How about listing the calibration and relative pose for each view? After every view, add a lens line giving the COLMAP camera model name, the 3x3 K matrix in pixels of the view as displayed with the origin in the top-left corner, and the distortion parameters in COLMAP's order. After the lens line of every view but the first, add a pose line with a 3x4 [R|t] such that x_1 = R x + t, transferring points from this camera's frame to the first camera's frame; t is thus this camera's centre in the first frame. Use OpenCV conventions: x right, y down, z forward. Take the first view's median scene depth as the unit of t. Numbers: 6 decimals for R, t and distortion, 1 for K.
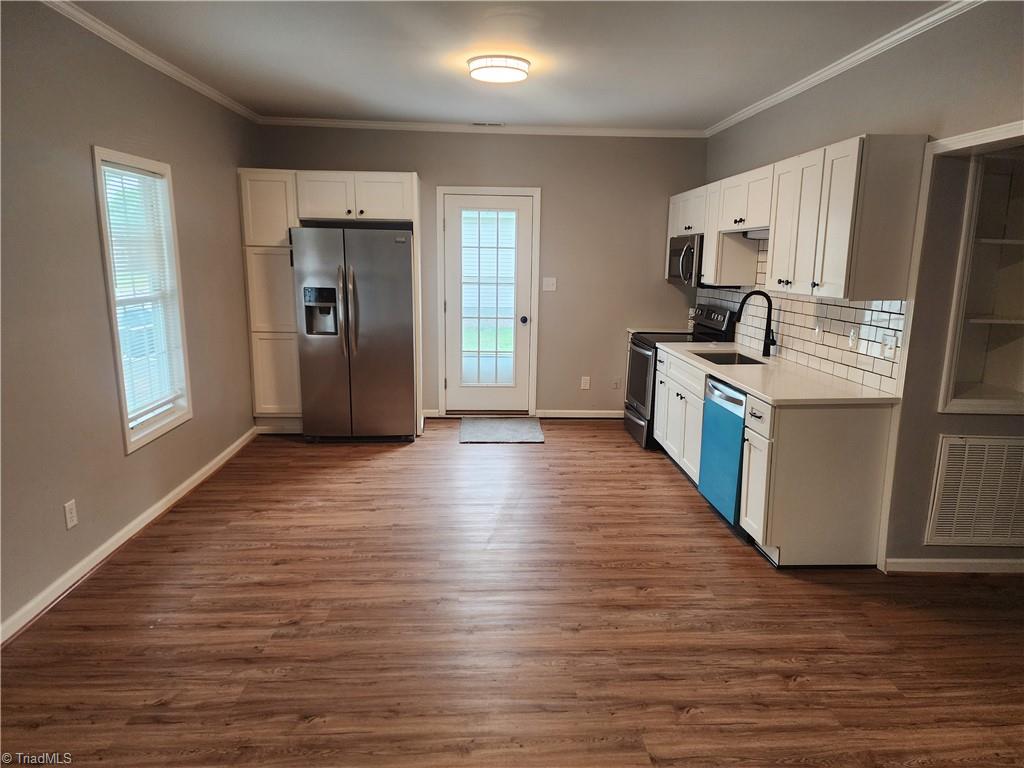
lens RADIAL K [[707.3, 0, 512.9], [0, 707.3, 391.3], [0, 0, 1]] dist [0.063197, -0.005658]
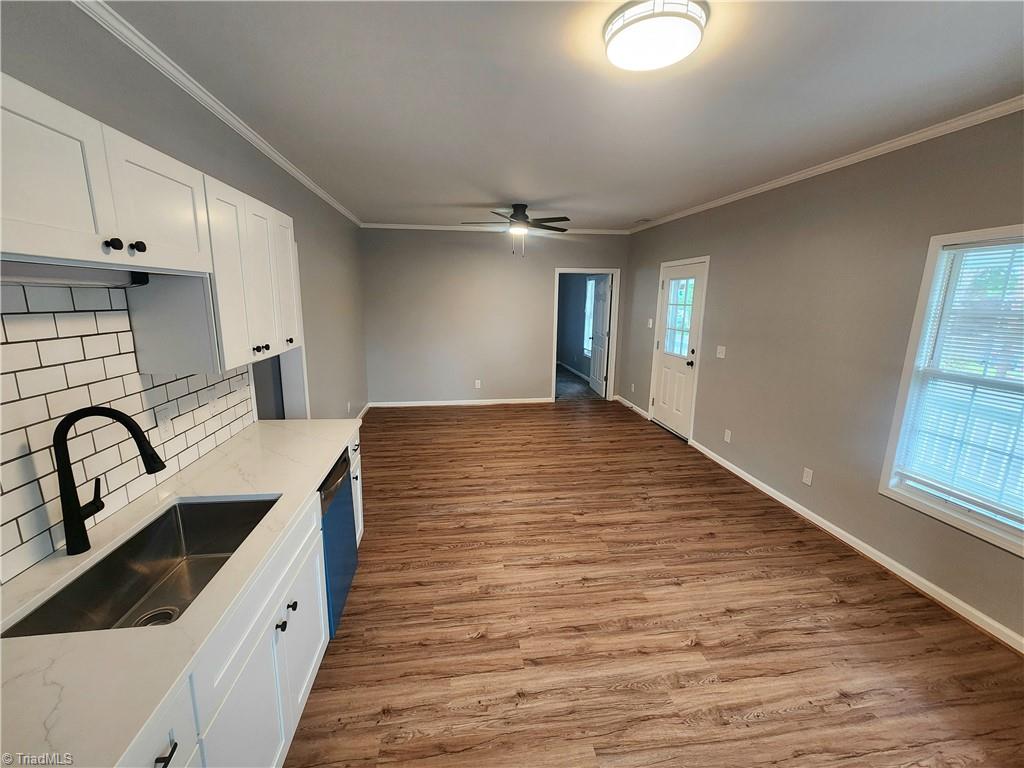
lens RADIAL K [[418.6, 0, 503.9], [0, 418.6, 386.3], [0, 0, 1]] dist [0.002326, 0.000051]
pose [[-0.997072, -0.010653, -0.075727, 0.132754], [-0.039155, 0.921718, 0.385879, -0.297163], [0.065688, 0.387714, -0.919436, 1.423783]]
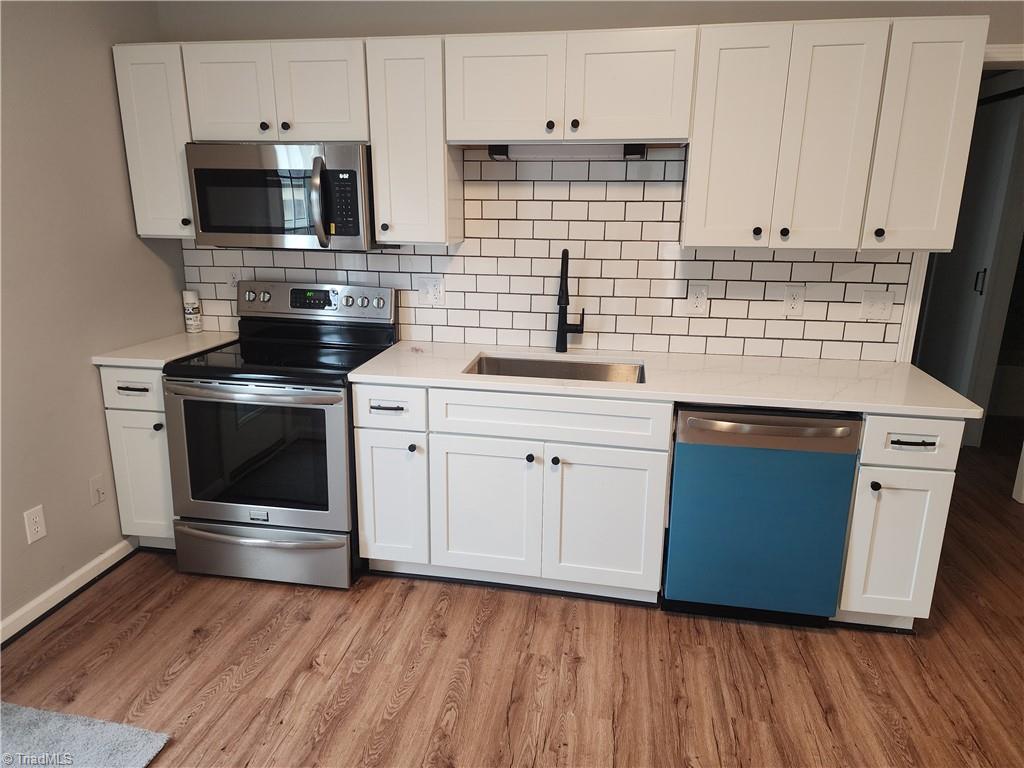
lens RADIAL K [[707.3, 0, 509.2], [0, 707.3, 377.5], [0, 0, 1]] dist [0.063197, -0.005658]
pose [[0.225029, -0.263894, 0.937935, -0.291844], [0.181509, 0.957127, 0.225747, -0.207037], [-0.957296, 0.119444, 0.263281, 1.031976]]
